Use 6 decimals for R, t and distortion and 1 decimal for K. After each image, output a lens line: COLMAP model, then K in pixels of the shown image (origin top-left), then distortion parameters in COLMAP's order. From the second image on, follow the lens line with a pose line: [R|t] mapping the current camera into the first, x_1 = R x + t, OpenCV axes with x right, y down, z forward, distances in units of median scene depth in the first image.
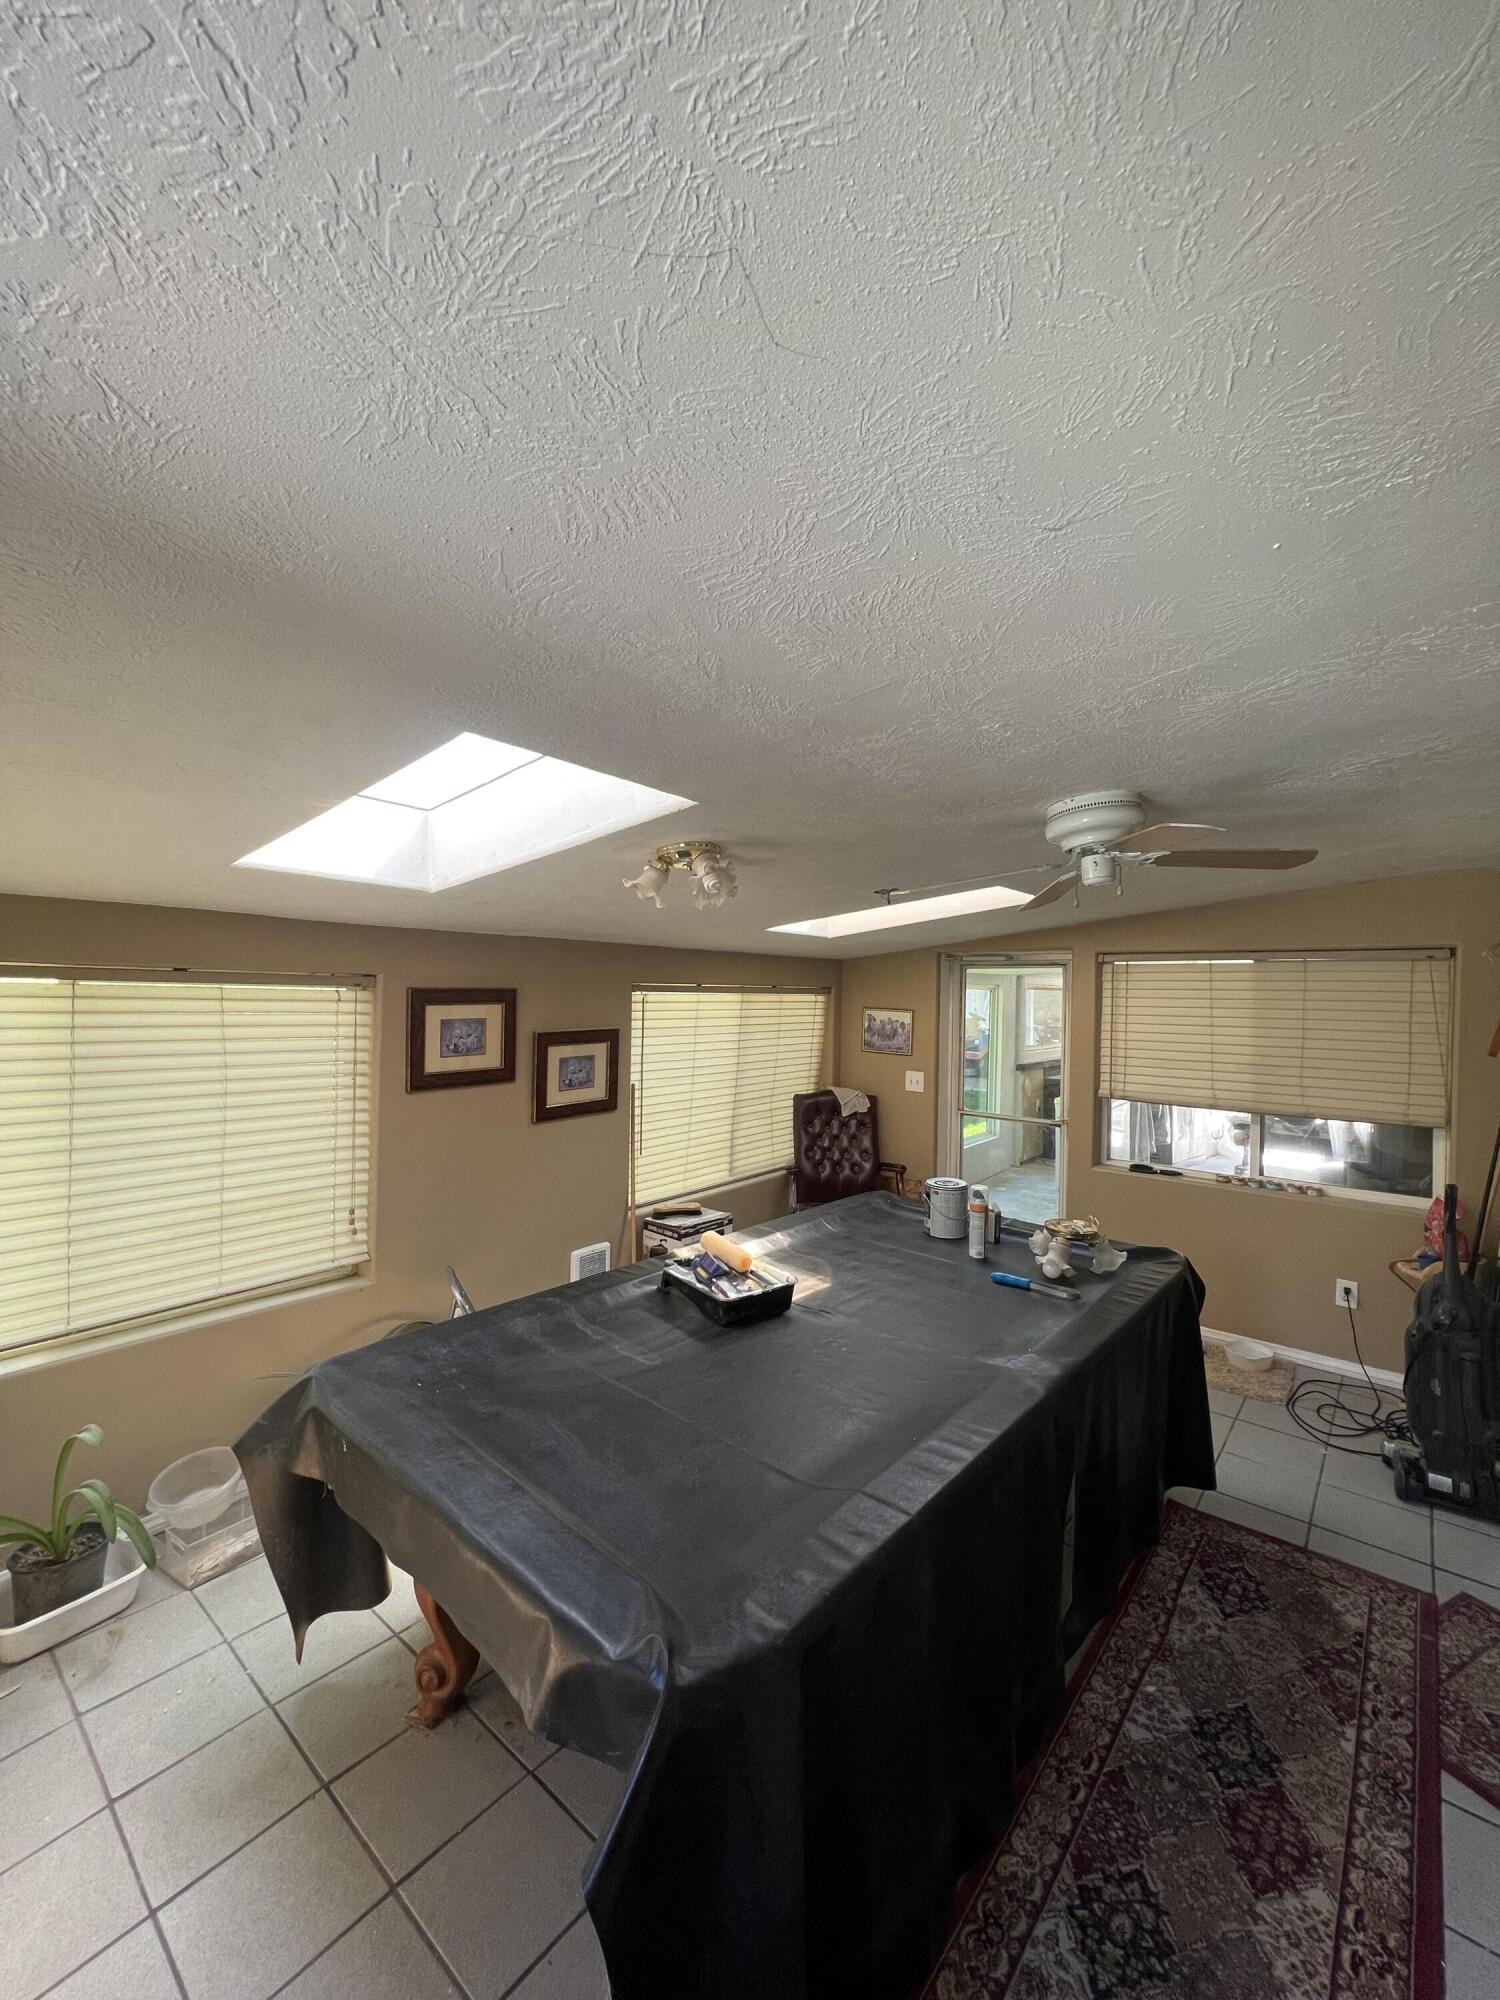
lens RADIAL K [[801.3, 0, 753.5], [0, 801.3, 1010.1], [0, 0, 1]] dist [-0.002791, 0.000376]
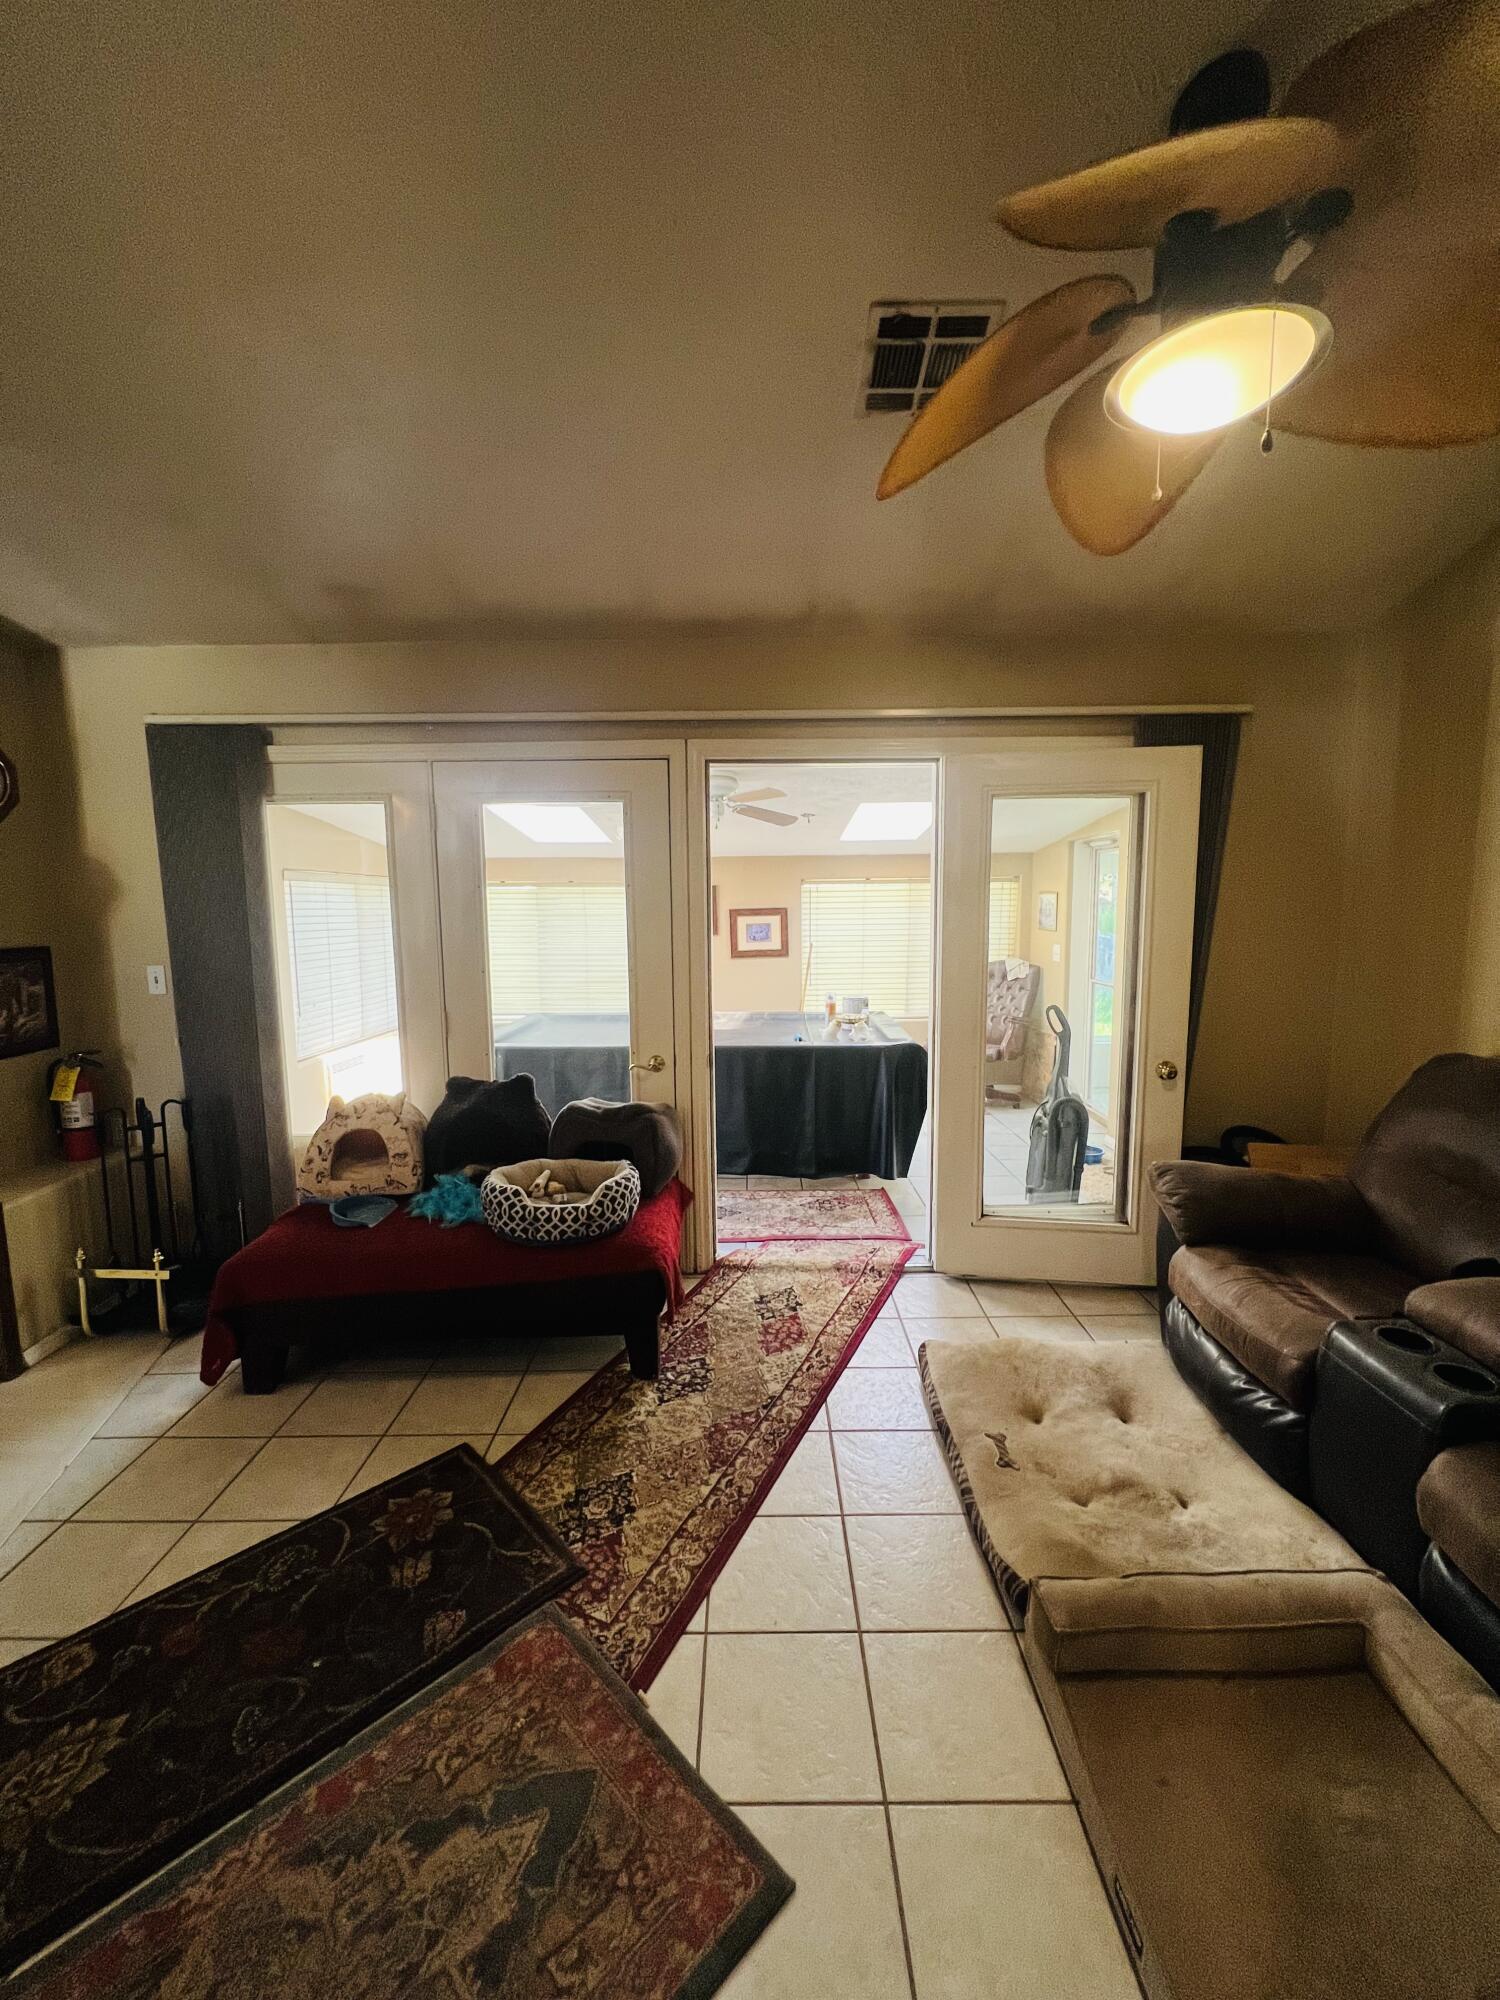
lens RADIAL K [[801.3, 0, 753.6], [0, 801.3, 1006.1], [0, 0, 1]] dist [-0.002791, 0.000376]
pose [[0.644879, 0.071367, -0.760946, 1.395096], [0.006207, 0.995109, 0.098589, 0.081702], [0.764260, -0.068301, 0.641281, -0.181527]]
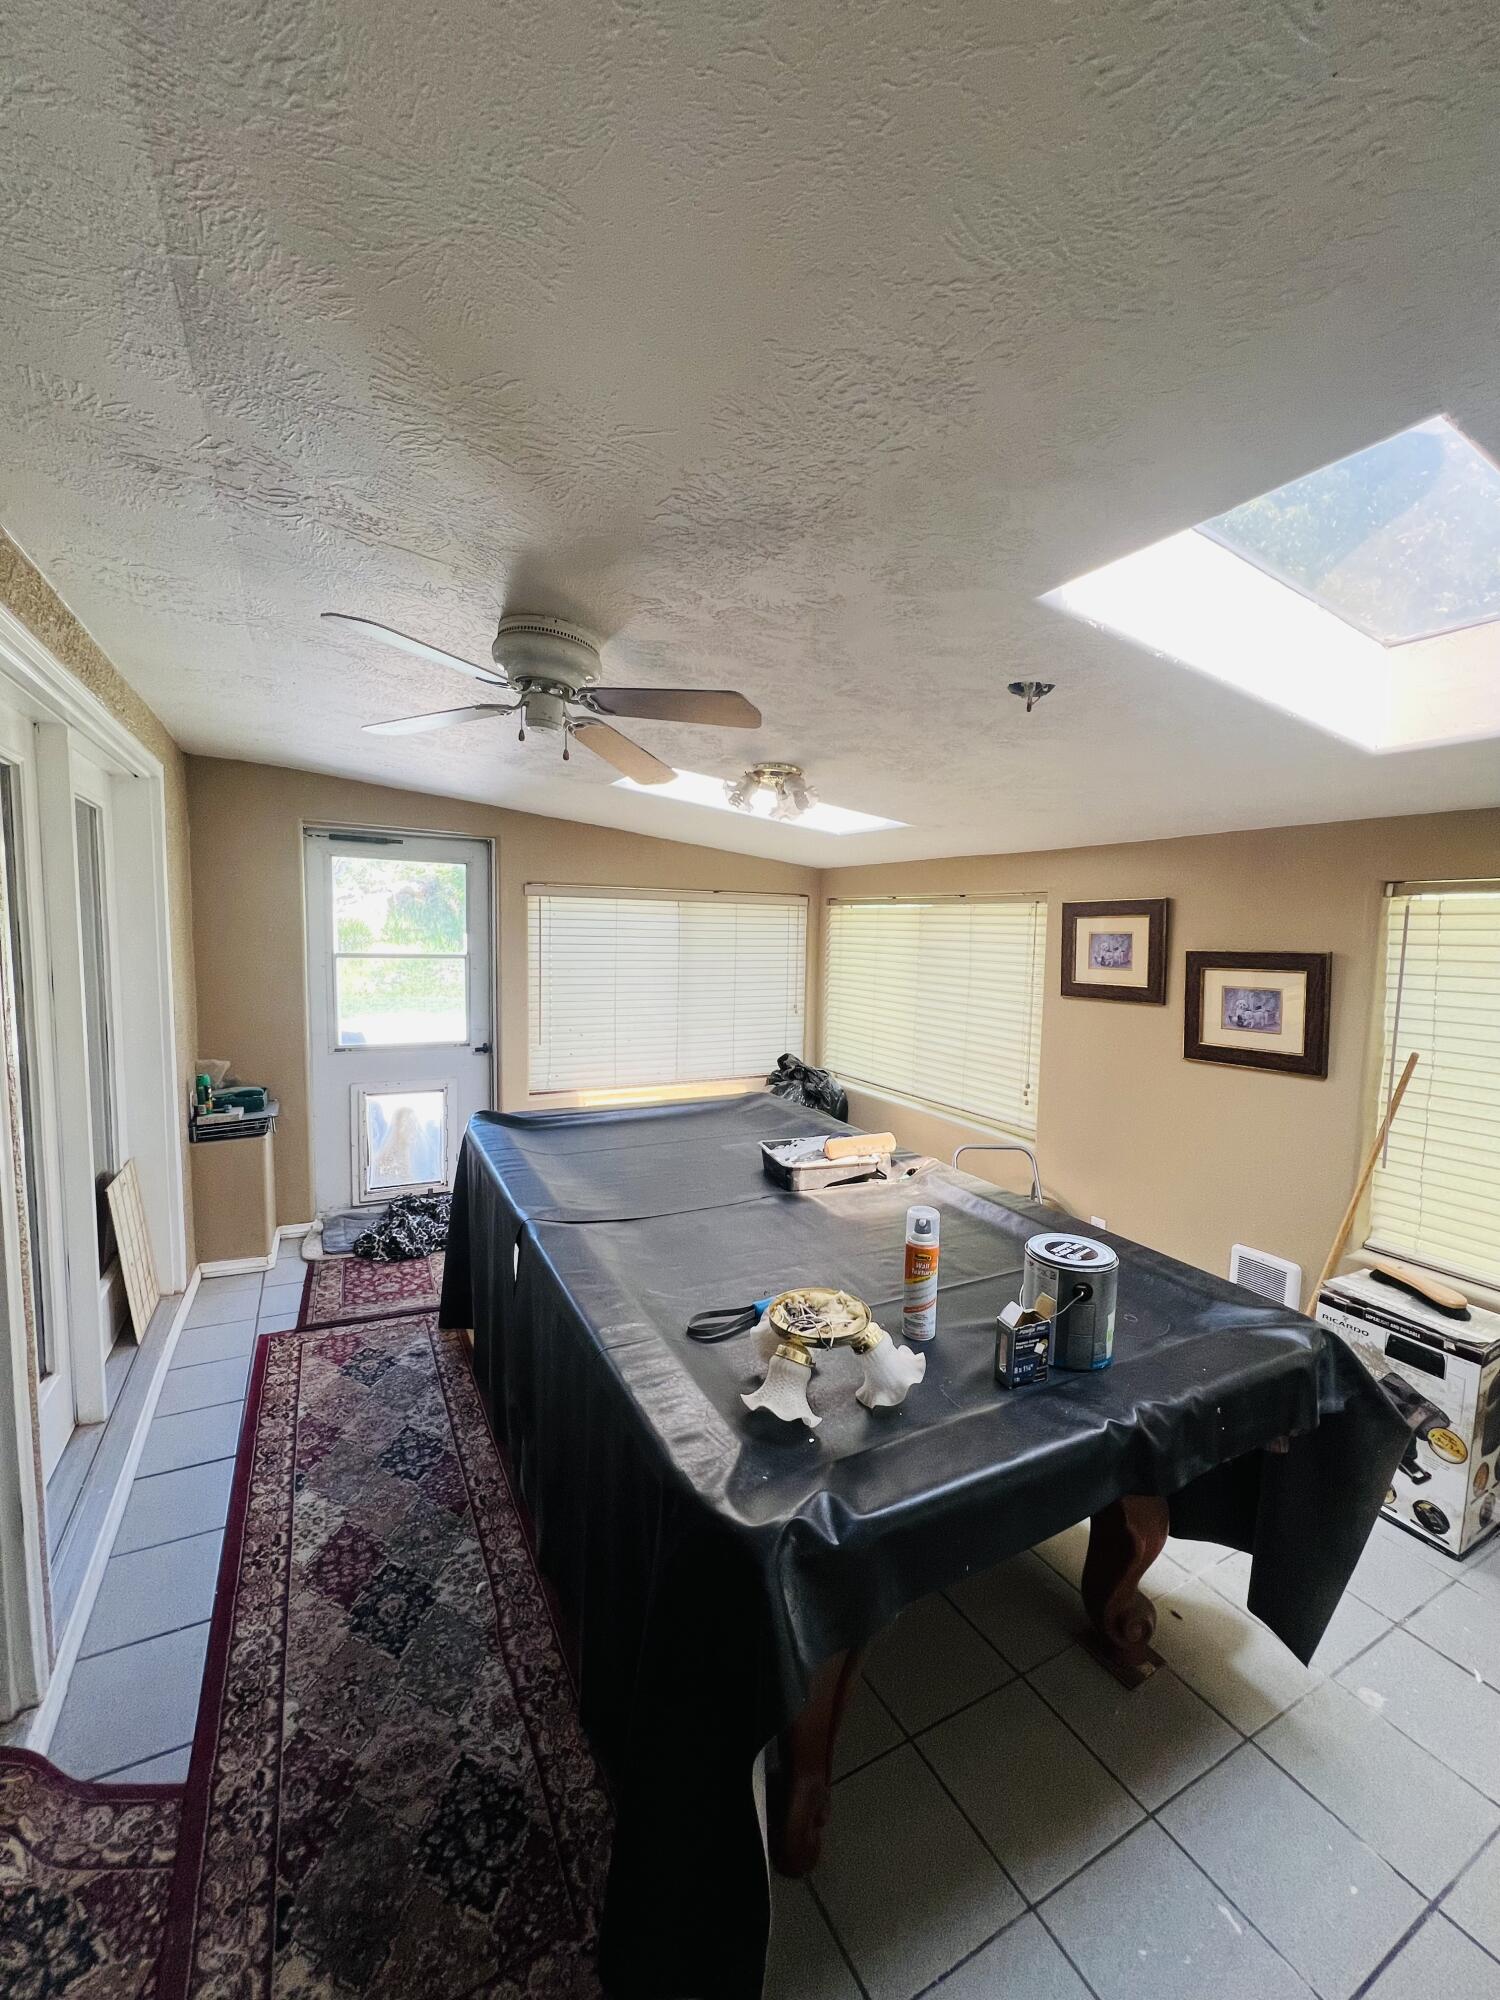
lens RADIAL K [[801.3, 0, 749.9], [0, 801.3, 991.5], [0, 0, 1]] dist [-0.002791, 0.000376]
pose [[-0.370061, 0.049652, -0.927680, 0.801294], [-0.046022, 0.996365, 0.071686, 0.037021], [0.927867, 0.069222, -0.366431, 1.043620]]
